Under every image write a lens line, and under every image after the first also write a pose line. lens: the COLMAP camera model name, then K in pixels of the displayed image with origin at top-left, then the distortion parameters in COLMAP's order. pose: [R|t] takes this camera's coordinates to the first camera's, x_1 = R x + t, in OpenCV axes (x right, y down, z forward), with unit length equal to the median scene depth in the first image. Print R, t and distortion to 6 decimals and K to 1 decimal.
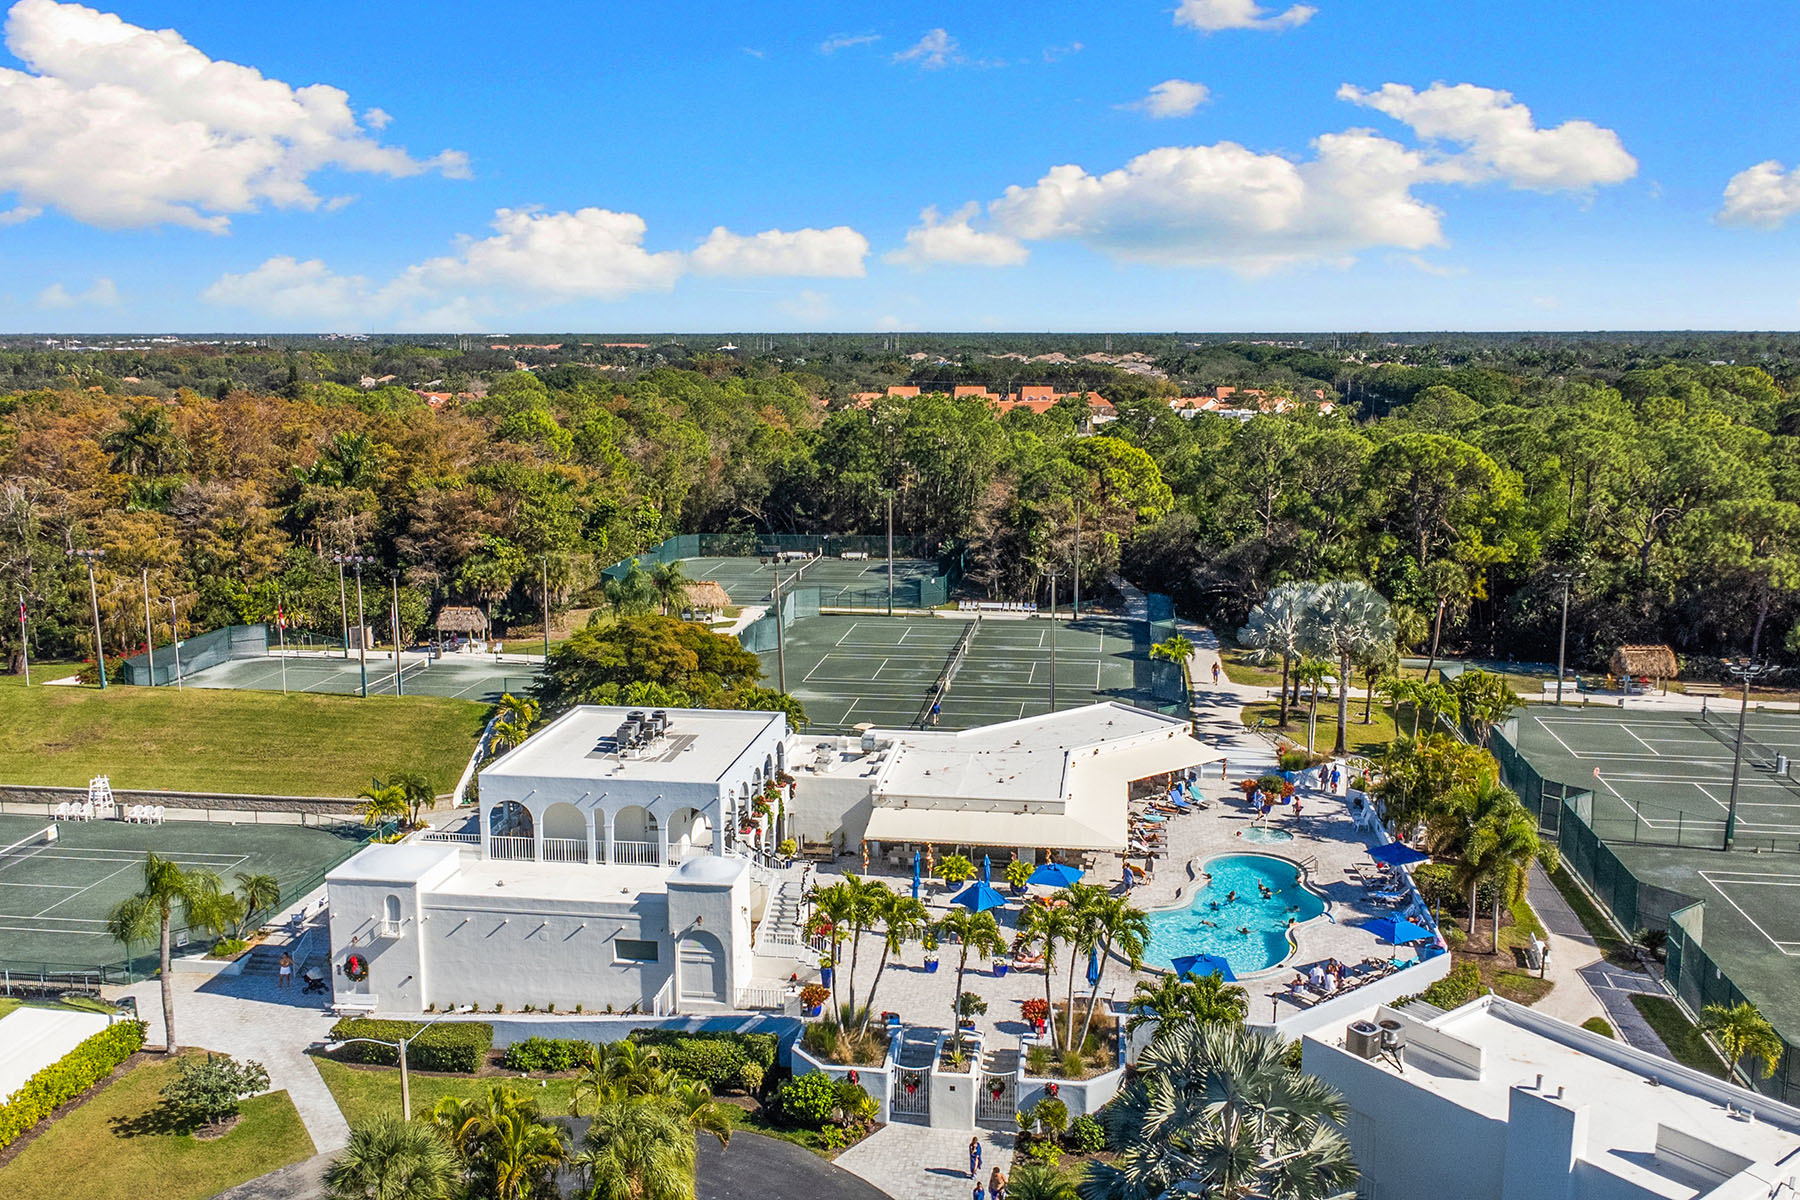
lens RADIAL K [[1535.4, 0, 902.2], [0, 1535.4, 596.9], [0, 0, 1]] dist [0.001660, 0.038337]
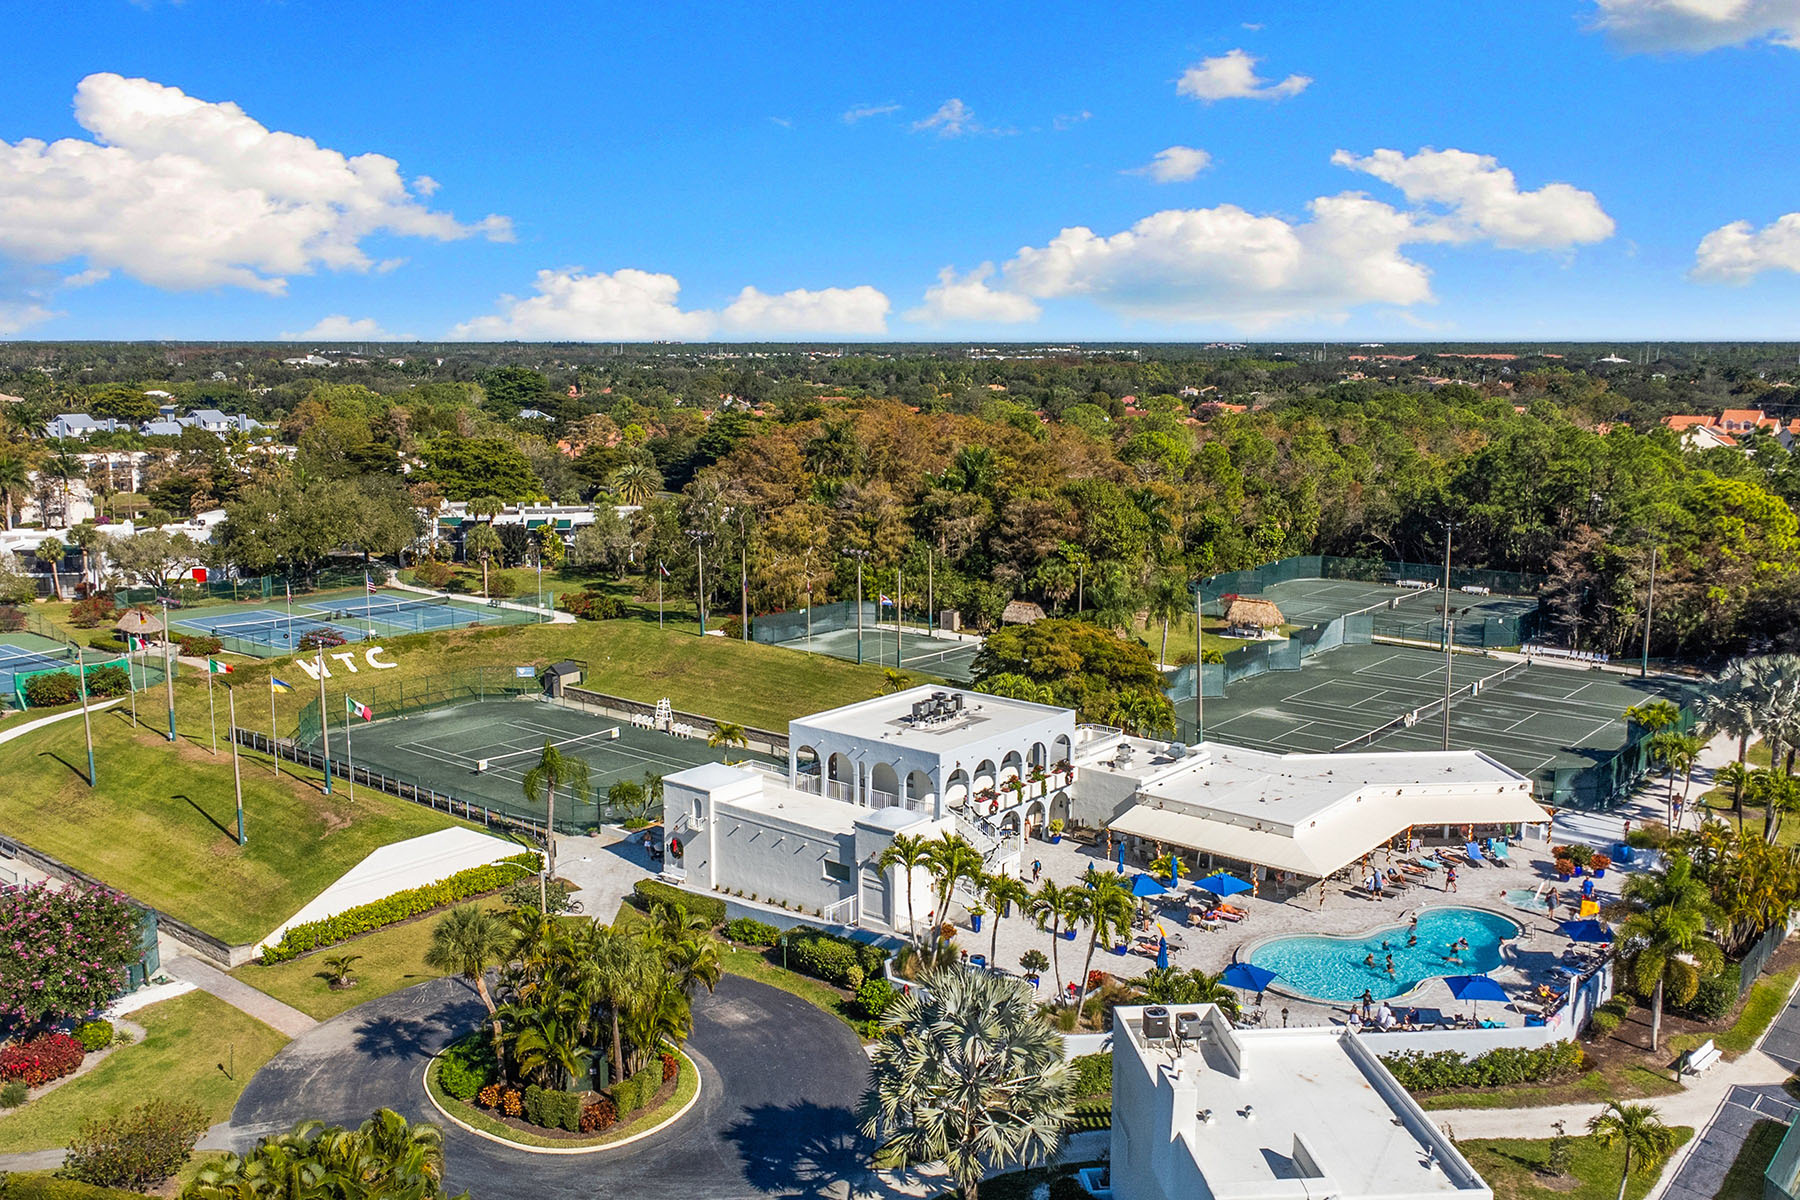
lens RADIAL K [[1541.1, 0, 906.4], [0, 1541.1, 605.9], [0, 0, 1]] dist [0.009729, 0.020133]
pose [[0.852814, 0.091009, -0.514224, 0.285536], [-0.091227, 0.995519, 0.024896, -0.014188], [0.514185, 0.025679, 0.857295, -0.039904]]
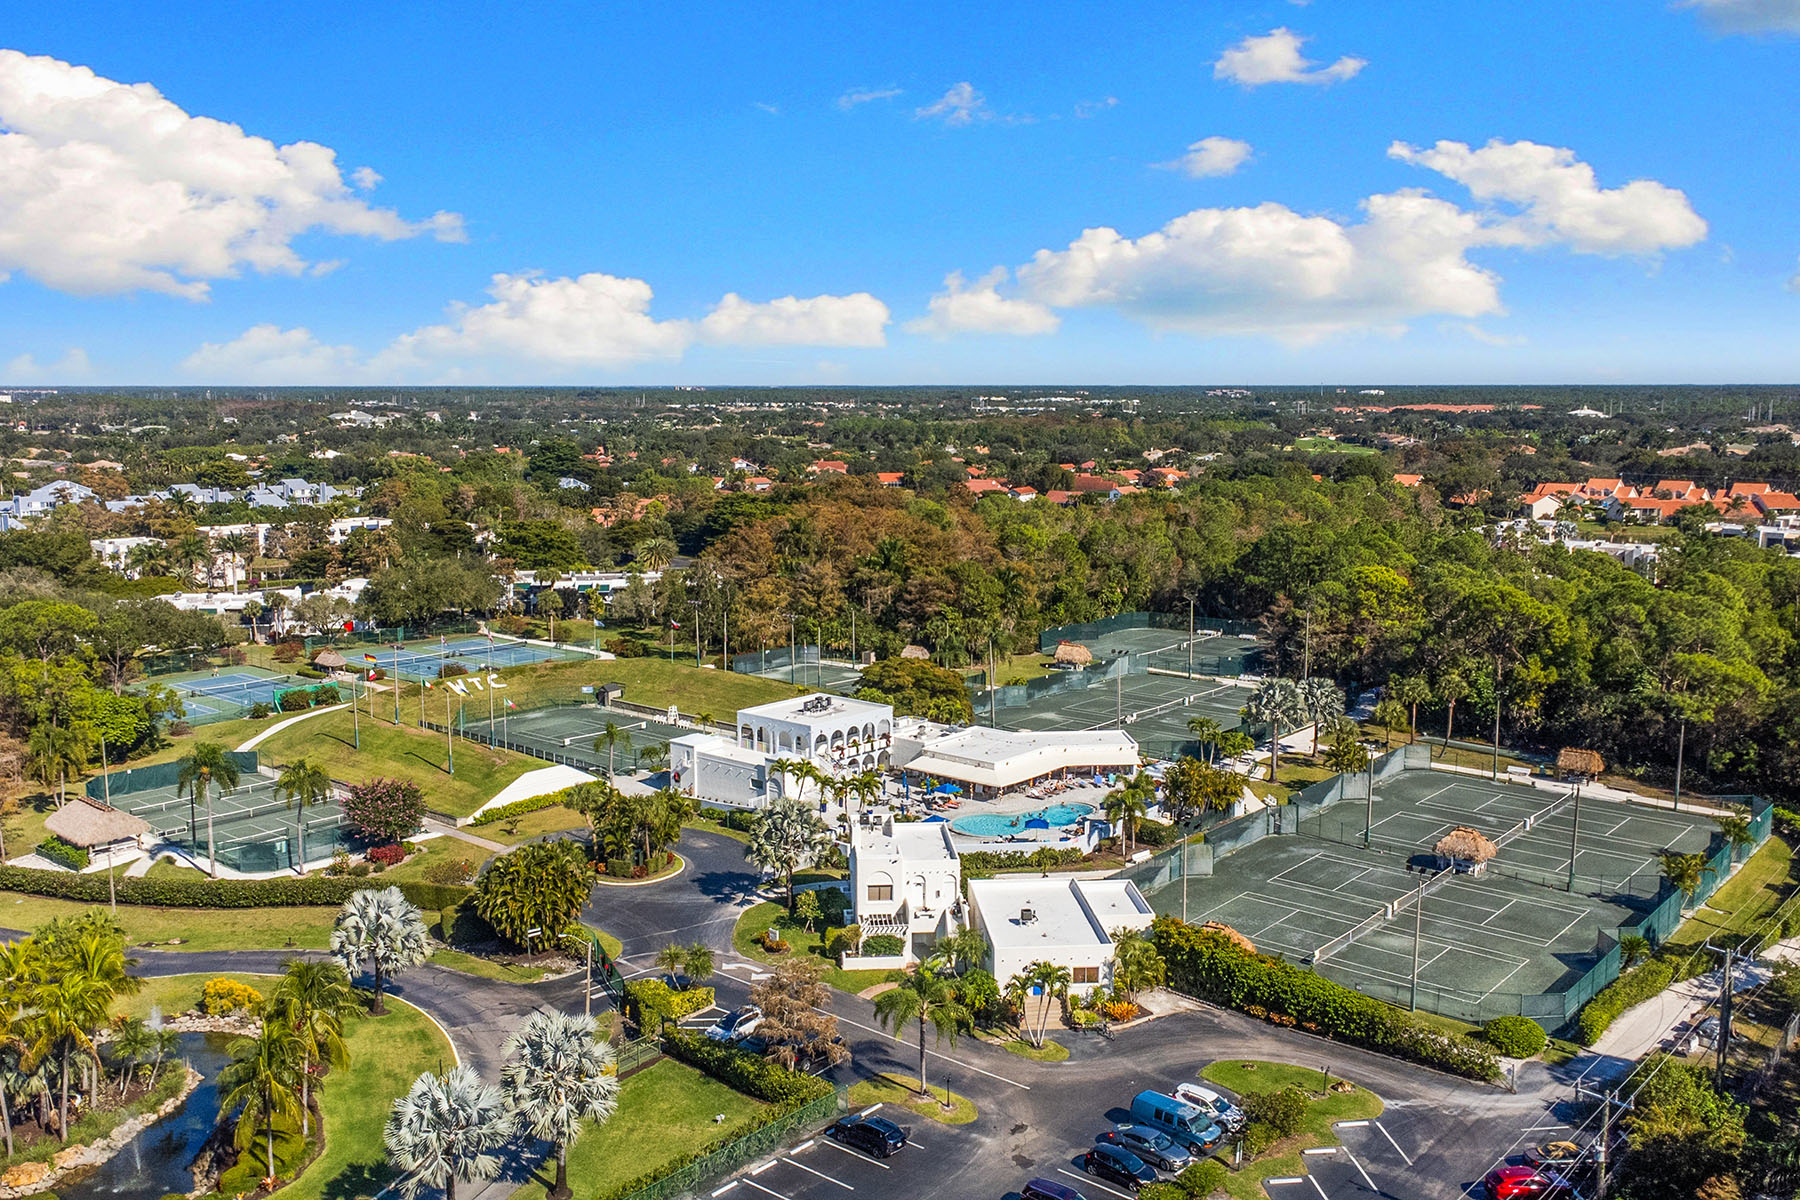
lens RADIAL K [[1528.9, 0, 900.0], [0, 1528.9, 600.0], [0, 0, 1]] dist [-0.010536, 0.107441]
pose [[0.844714, 0.076142, -0.529774, 0.741343], [-0.091638, 0.995788, -0.002996, -0.046925], [0.527315, 0.051078, 0.848133, -0.567900]]
